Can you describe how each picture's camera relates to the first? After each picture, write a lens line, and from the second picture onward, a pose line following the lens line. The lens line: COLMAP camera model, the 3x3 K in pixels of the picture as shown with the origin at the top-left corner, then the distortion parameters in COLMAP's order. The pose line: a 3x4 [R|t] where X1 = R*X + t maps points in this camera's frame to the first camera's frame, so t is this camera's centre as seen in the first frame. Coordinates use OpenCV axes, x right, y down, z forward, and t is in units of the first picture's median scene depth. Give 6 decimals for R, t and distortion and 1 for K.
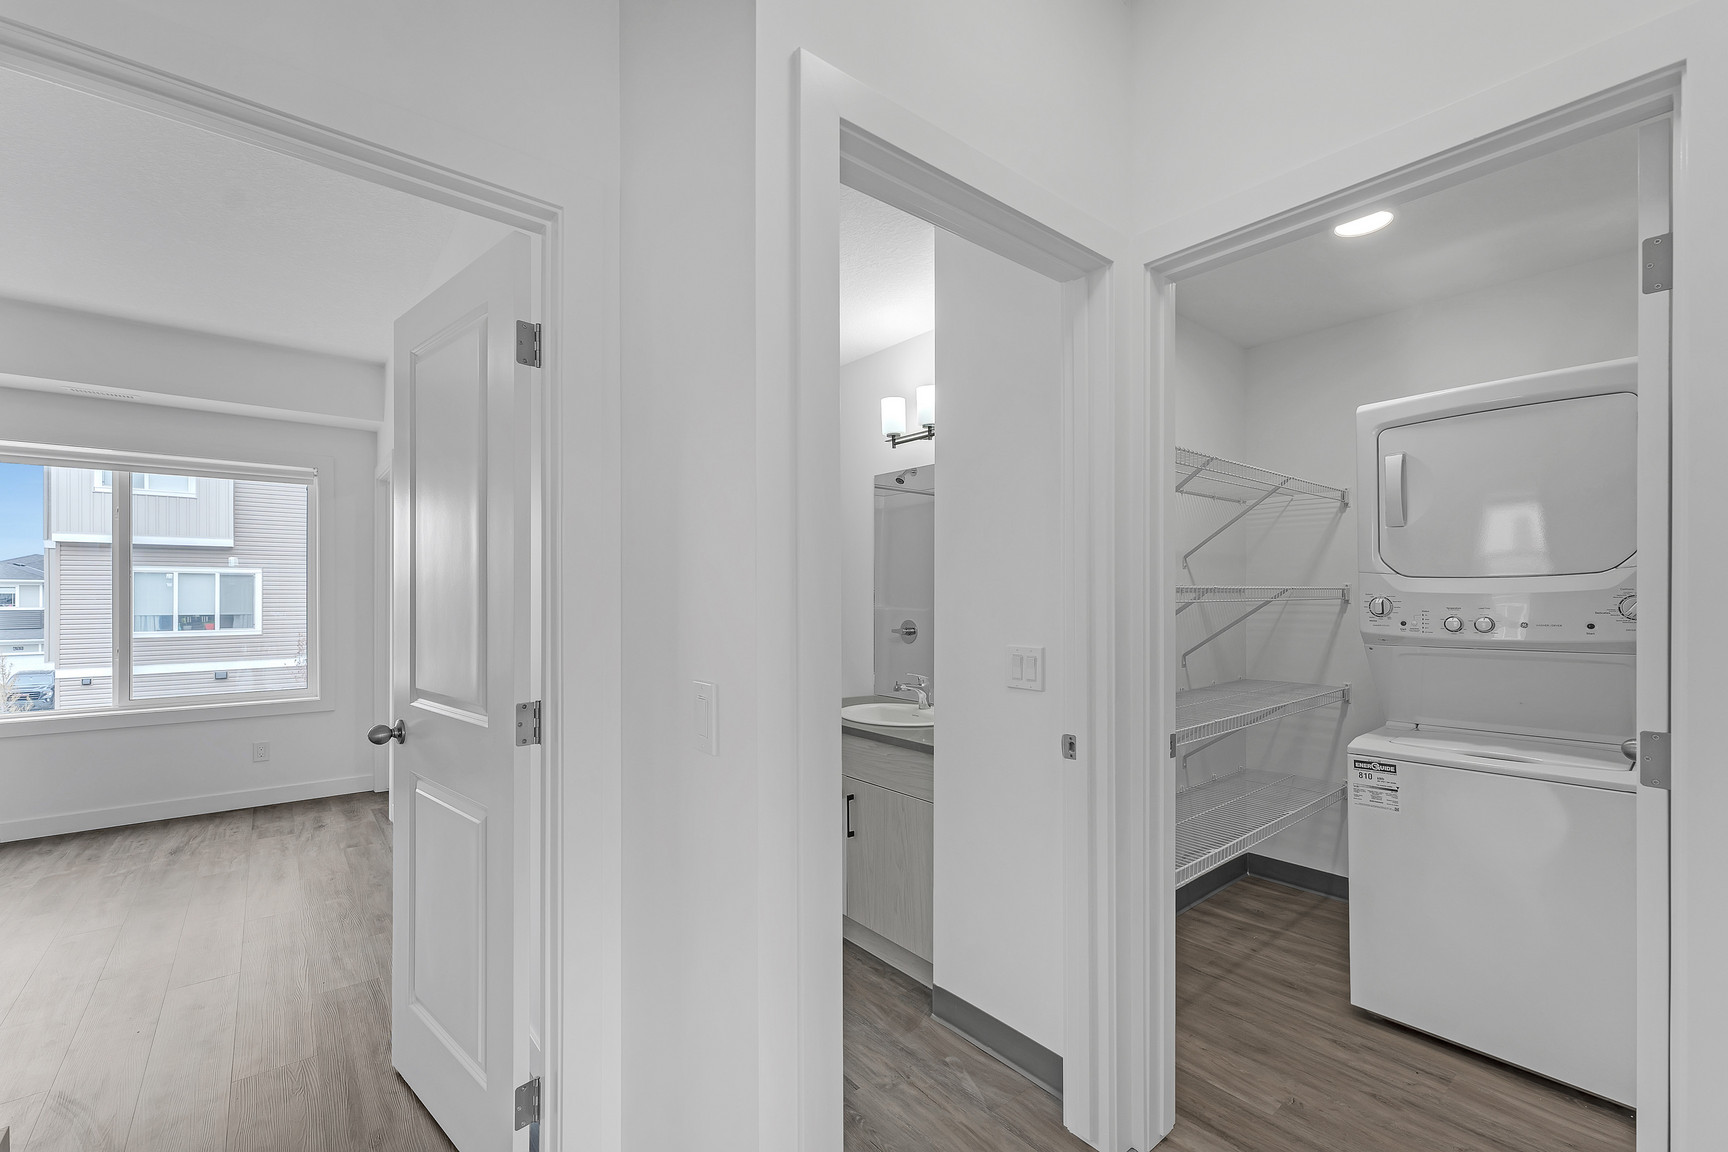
lens RADIAL K [[718.5, 0, 871.4], [0, 718.5, 596.4], [0, 0, 1]] dist [0.001358, 0.000374]
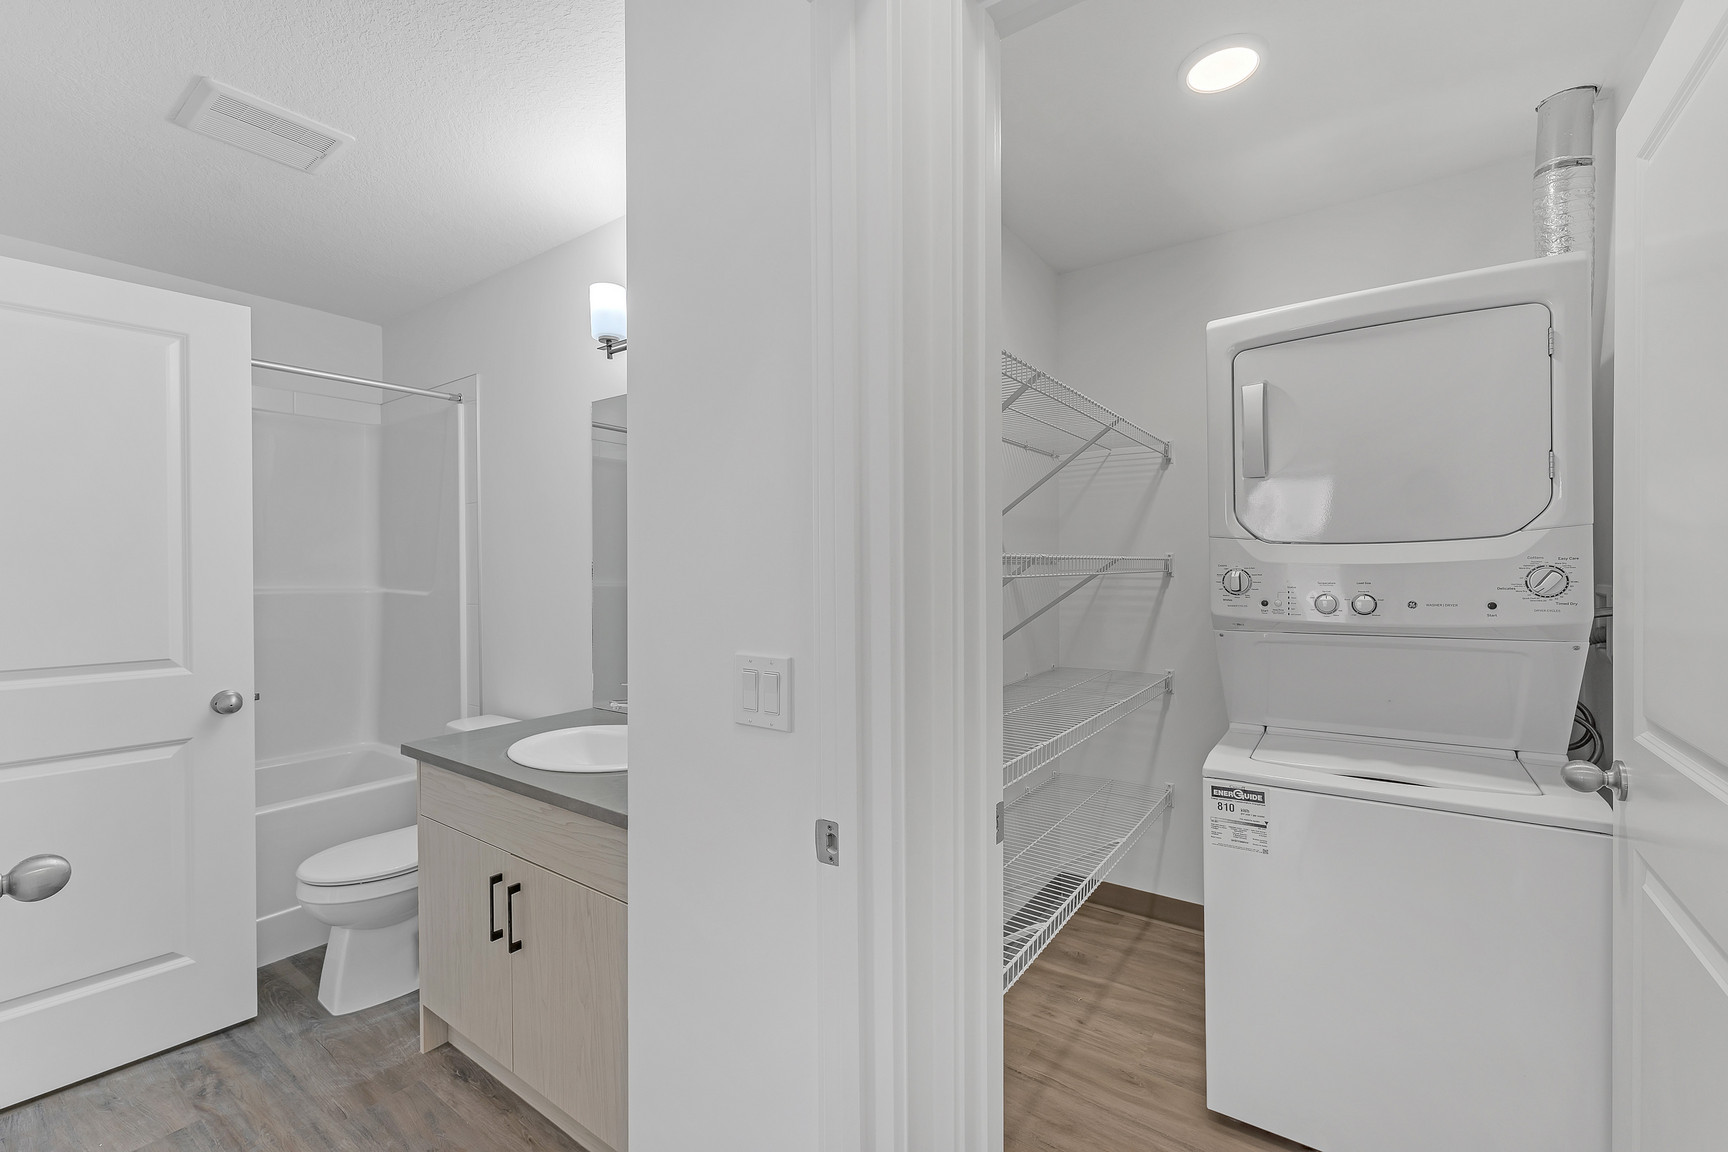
lens RADIAL K [[722.3, 0, 869.0], [0, 722.3, 578.9], [0, 0, 1]] dist [0.002763, 0.000096]
pose [[0.965688, -0.007575, 0.259595, 0.124422], [0.004370, 0.999907, 0.012922, -0.000359], [-0.259669, -0.011344, 0.965631, 0.347942]]
